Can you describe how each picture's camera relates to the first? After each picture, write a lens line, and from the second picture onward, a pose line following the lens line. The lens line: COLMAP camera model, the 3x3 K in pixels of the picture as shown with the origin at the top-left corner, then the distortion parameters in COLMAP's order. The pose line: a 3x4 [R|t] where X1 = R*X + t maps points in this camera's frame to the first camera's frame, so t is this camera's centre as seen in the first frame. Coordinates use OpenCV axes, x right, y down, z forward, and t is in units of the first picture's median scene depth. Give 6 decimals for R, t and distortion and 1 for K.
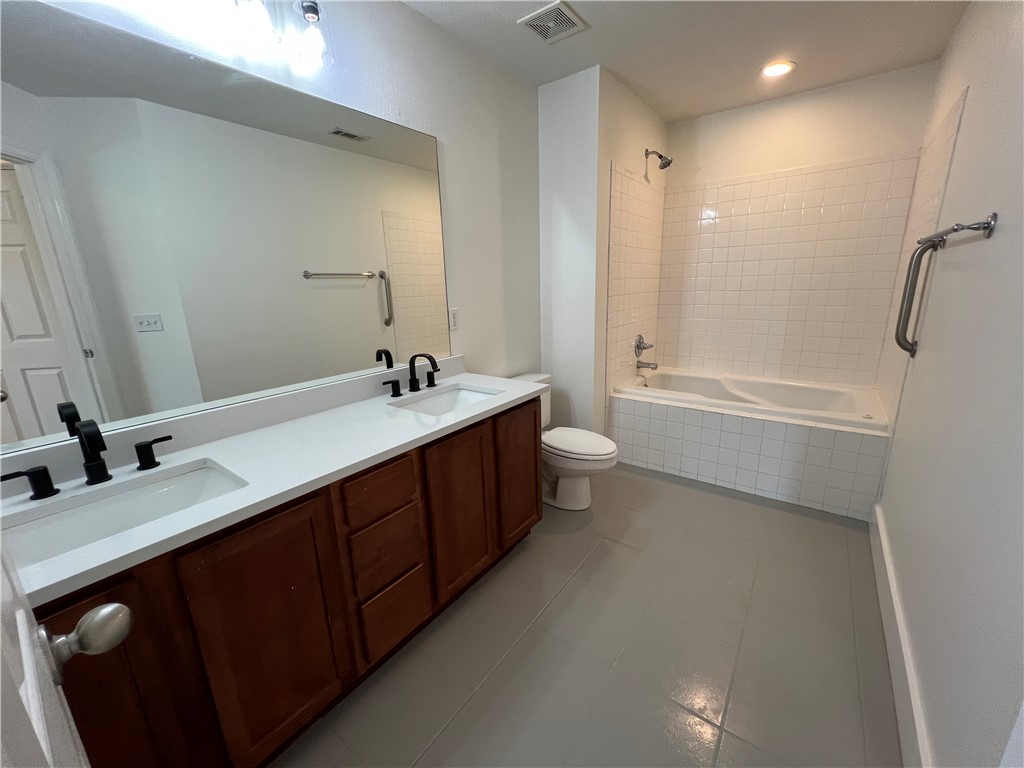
lens RADIAL K [[407.1, 0, 512.0], [0, 407.1, 384.0], [0, 0, 1]] dist [0.001816, 0.000171]
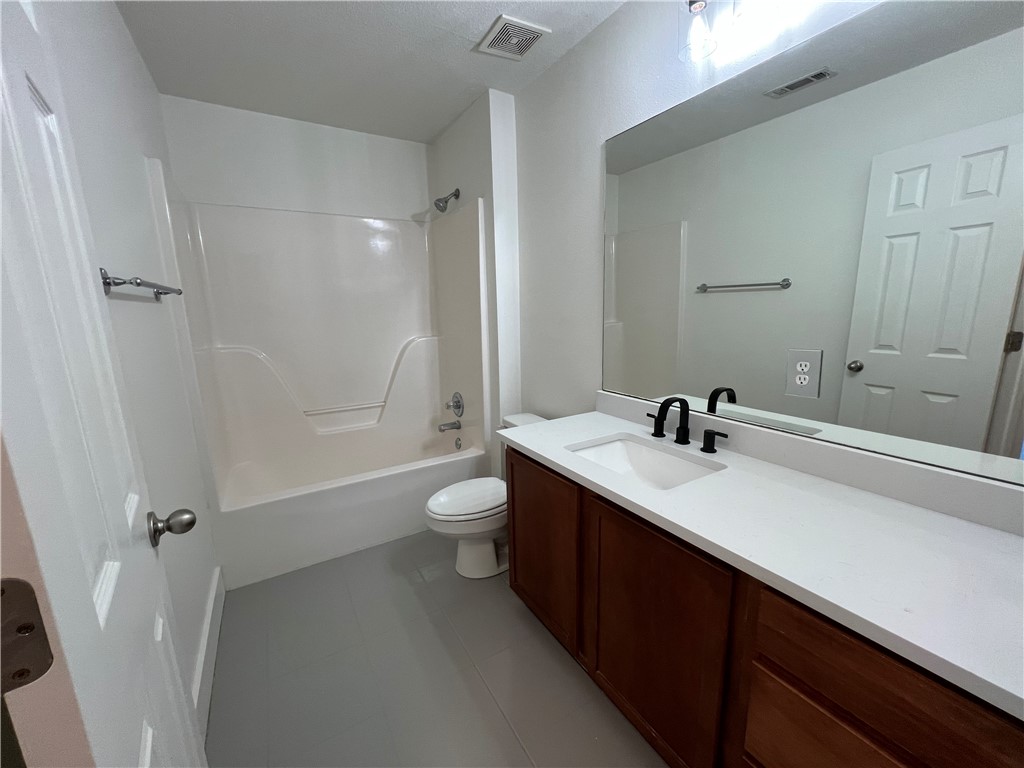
lens RADIAL K [[407.1, 0, 512.0], [0, 407.1, 384.0], [0, 0, 1]] dist [0.001816, 0.000171]
pose [[-0.377873, 0.157620, -0.912342, 0.484304], [-0.230115, 0.938493, 0.257446, -0.191234], [0.896805, 0.307225, -0.318360, 0.916260]]
